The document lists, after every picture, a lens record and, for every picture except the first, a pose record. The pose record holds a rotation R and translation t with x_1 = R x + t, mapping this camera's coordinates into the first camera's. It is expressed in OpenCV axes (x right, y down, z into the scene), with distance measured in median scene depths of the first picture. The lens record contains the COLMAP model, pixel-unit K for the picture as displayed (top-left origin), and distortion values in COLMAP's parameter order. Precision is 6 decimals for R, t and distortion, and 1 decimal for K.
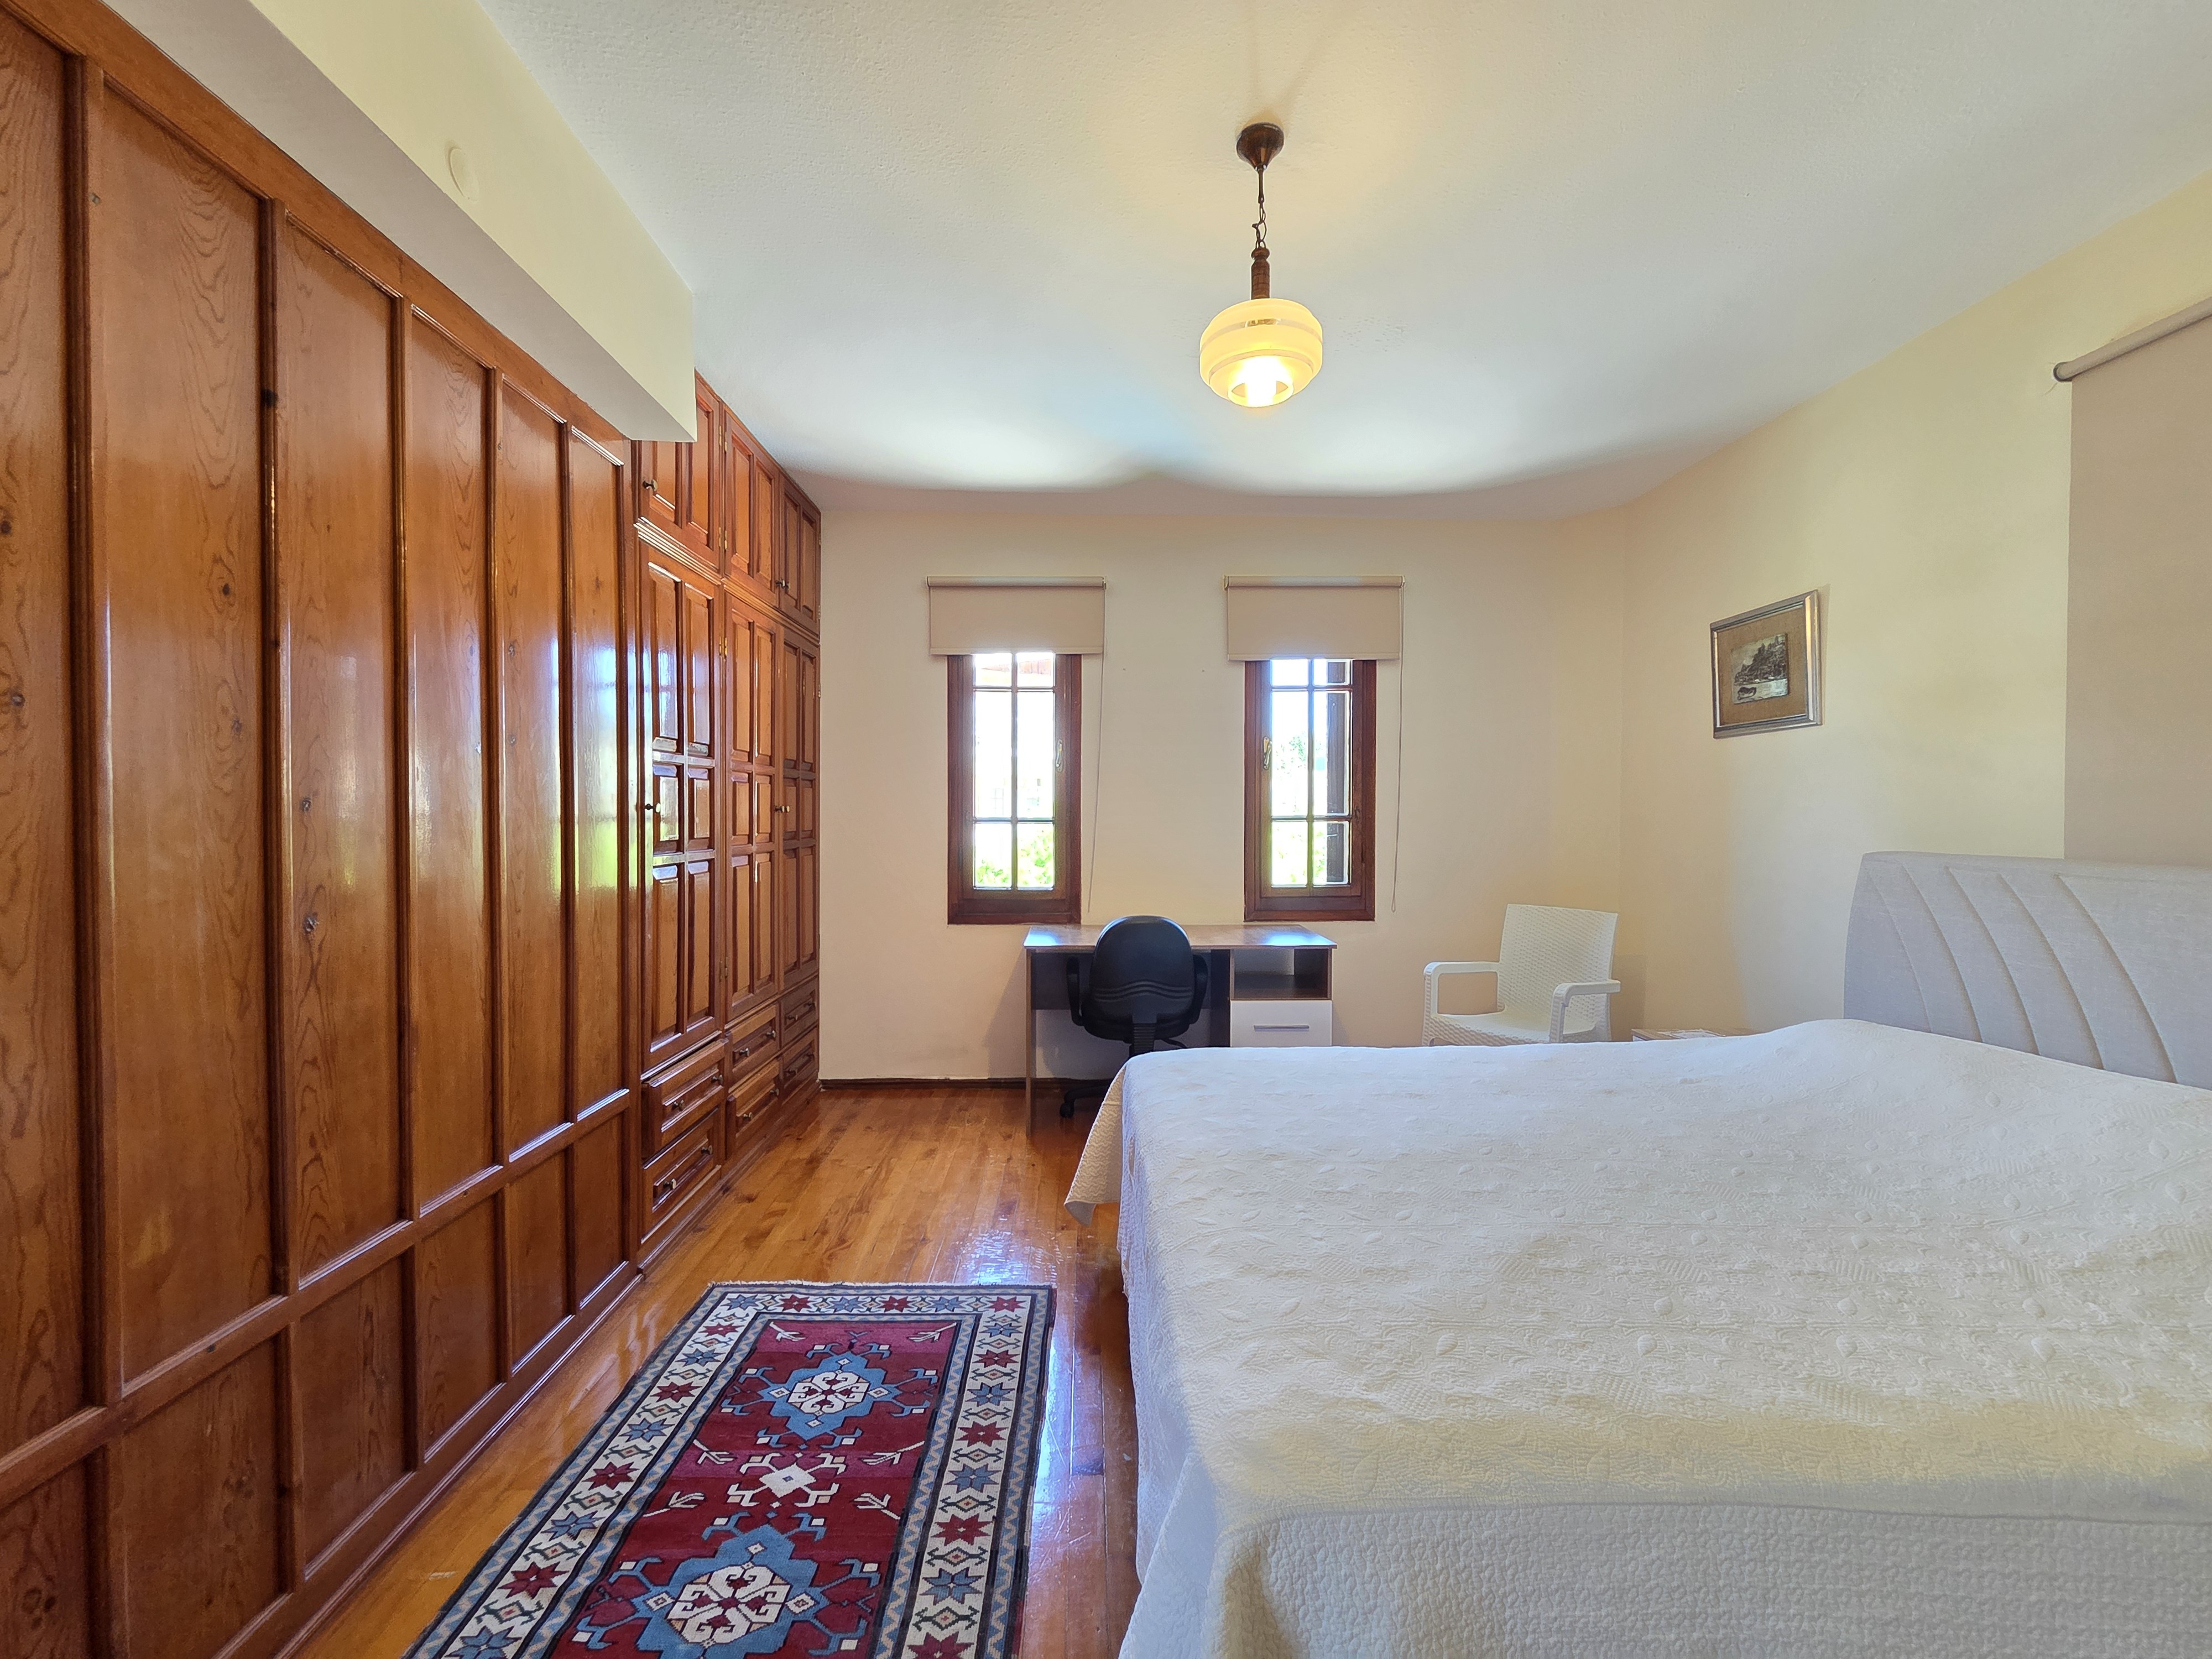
lens RADIAL K [[892.0, 0, 1114.4], [0, 892.0, 835.4], [0, 0, 1]] dist [0.000397, -0.000660]
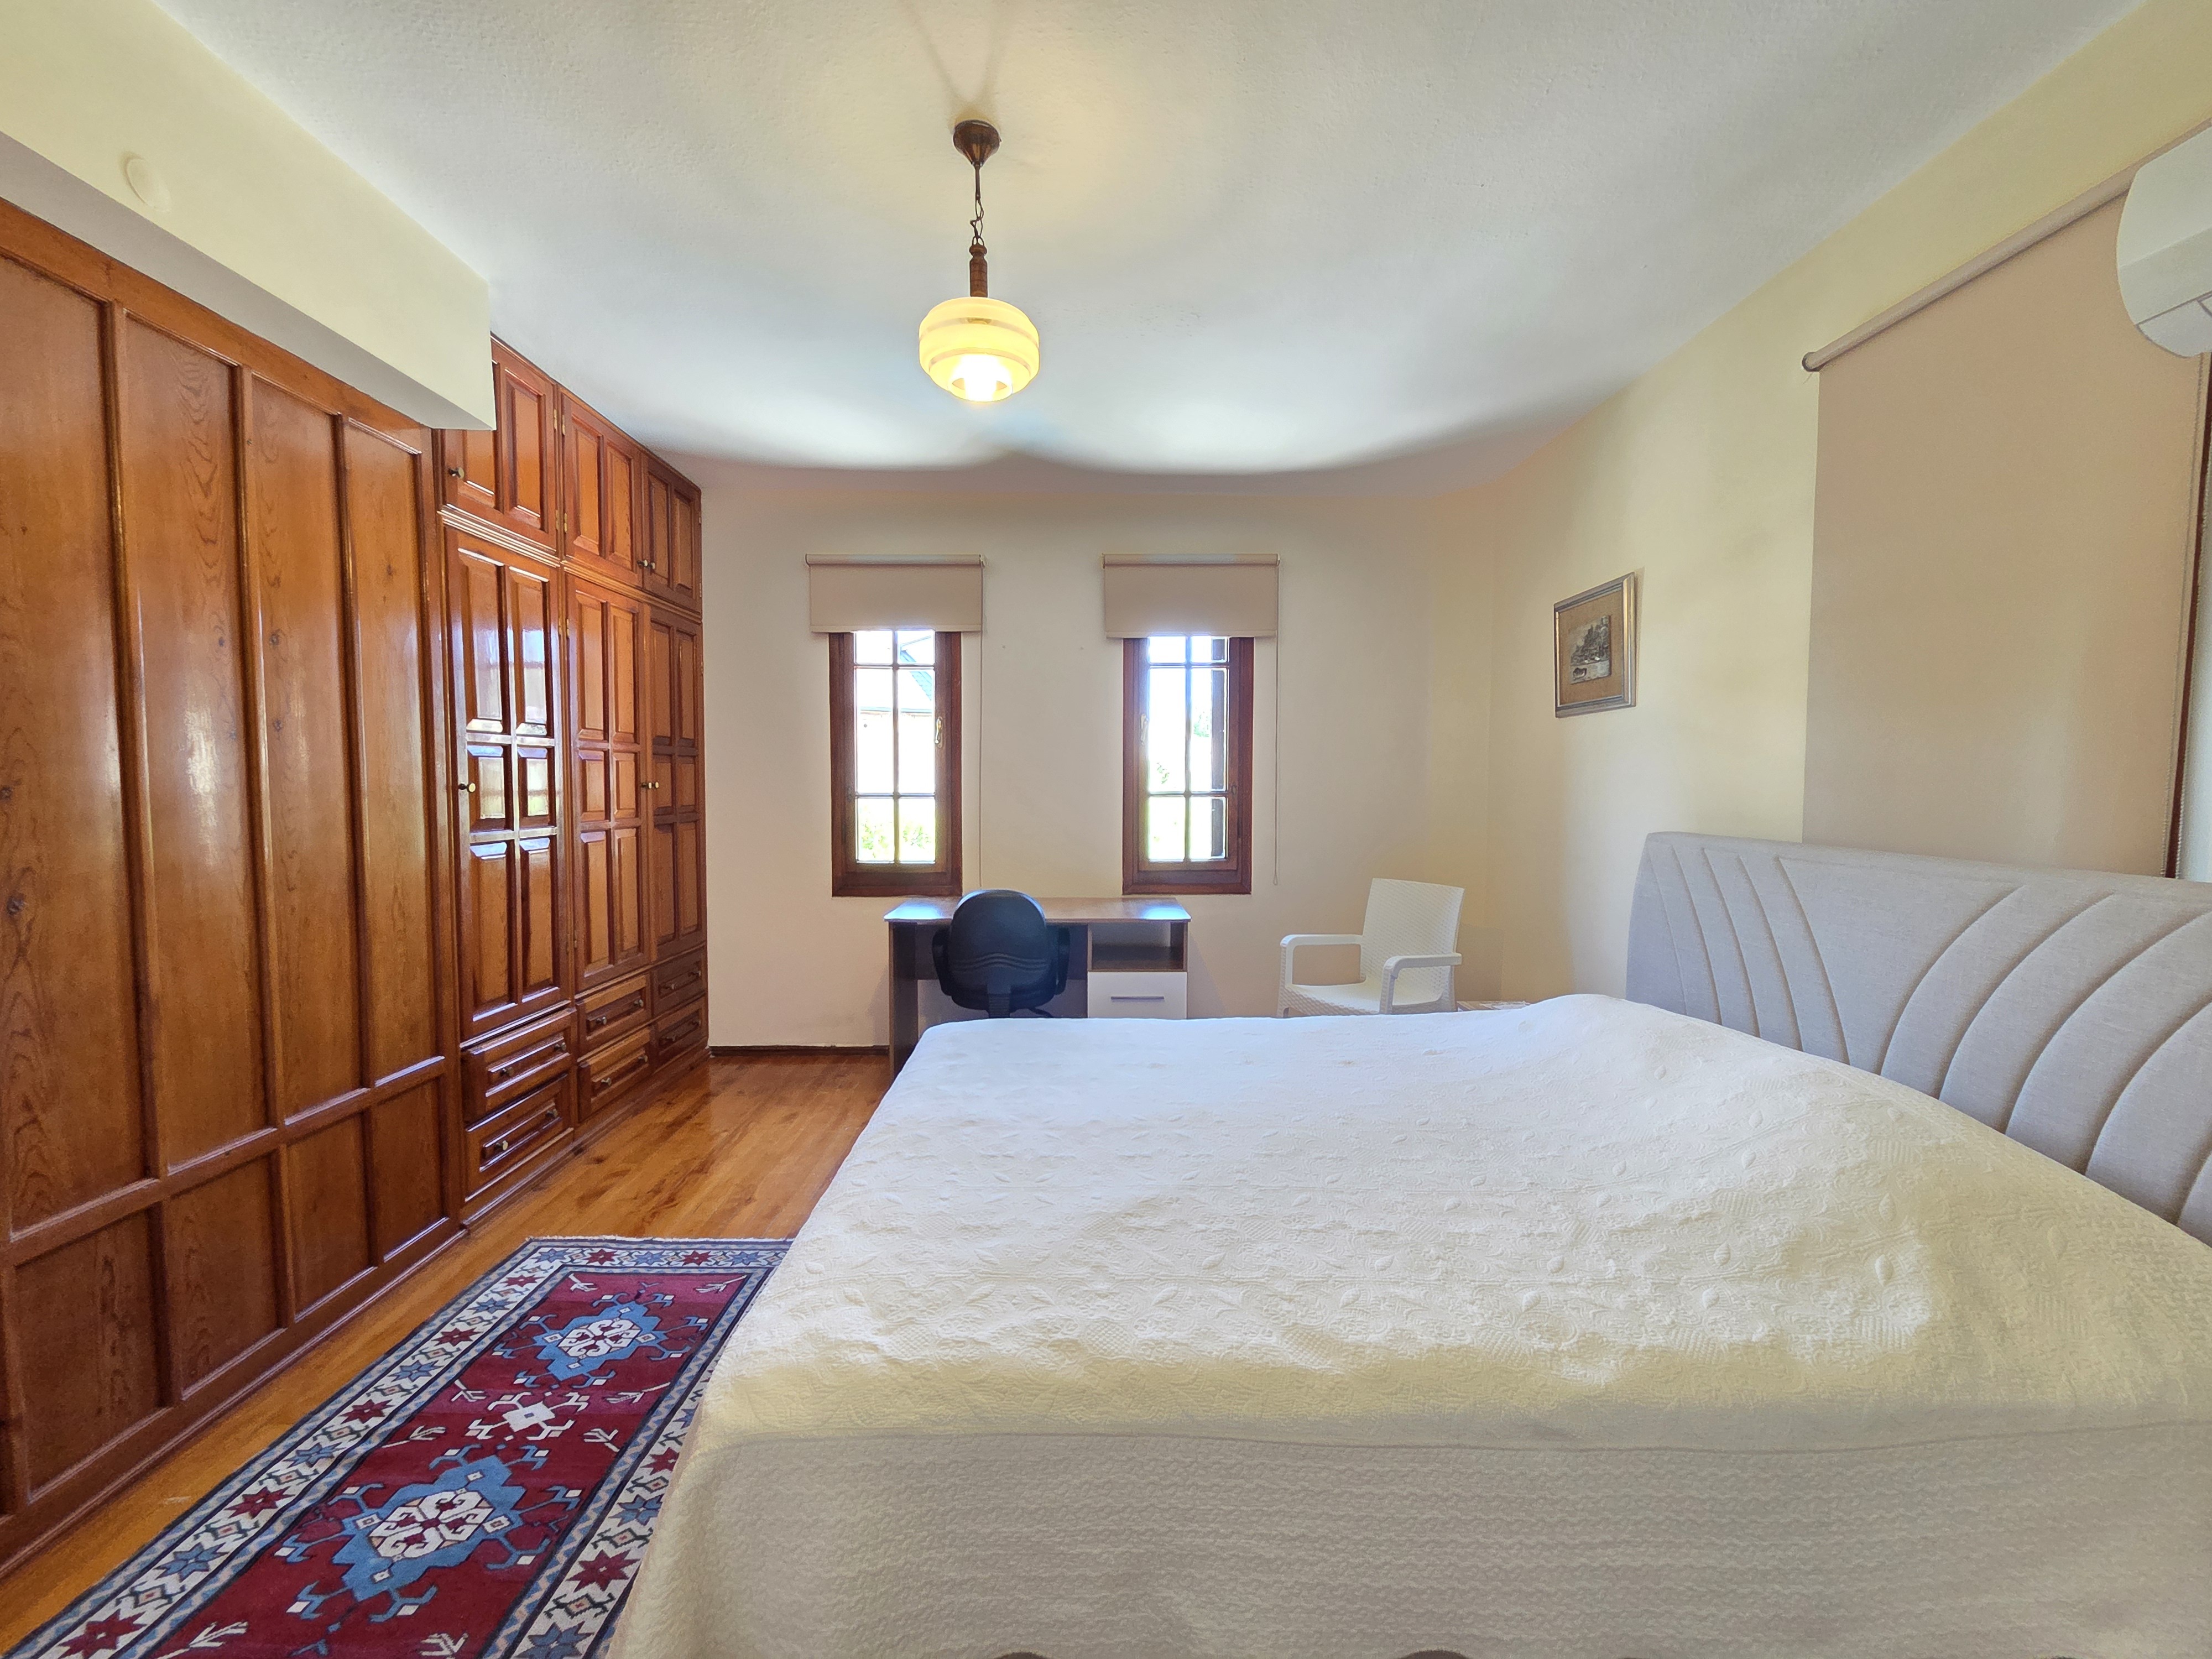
lens RADIAL K [[887.6, 0, 1104.6], [0, 887.6, 838.3], [0, 0, 1]] dist [-0.003433, 0.000695]
pose [[0.999987, 0.001807, -0.004812, 0.212886], [-0.001620, 0.999250, 0.038694, -0.012486], [0.004879, -0.038686, 0.999240, -0.026249]]
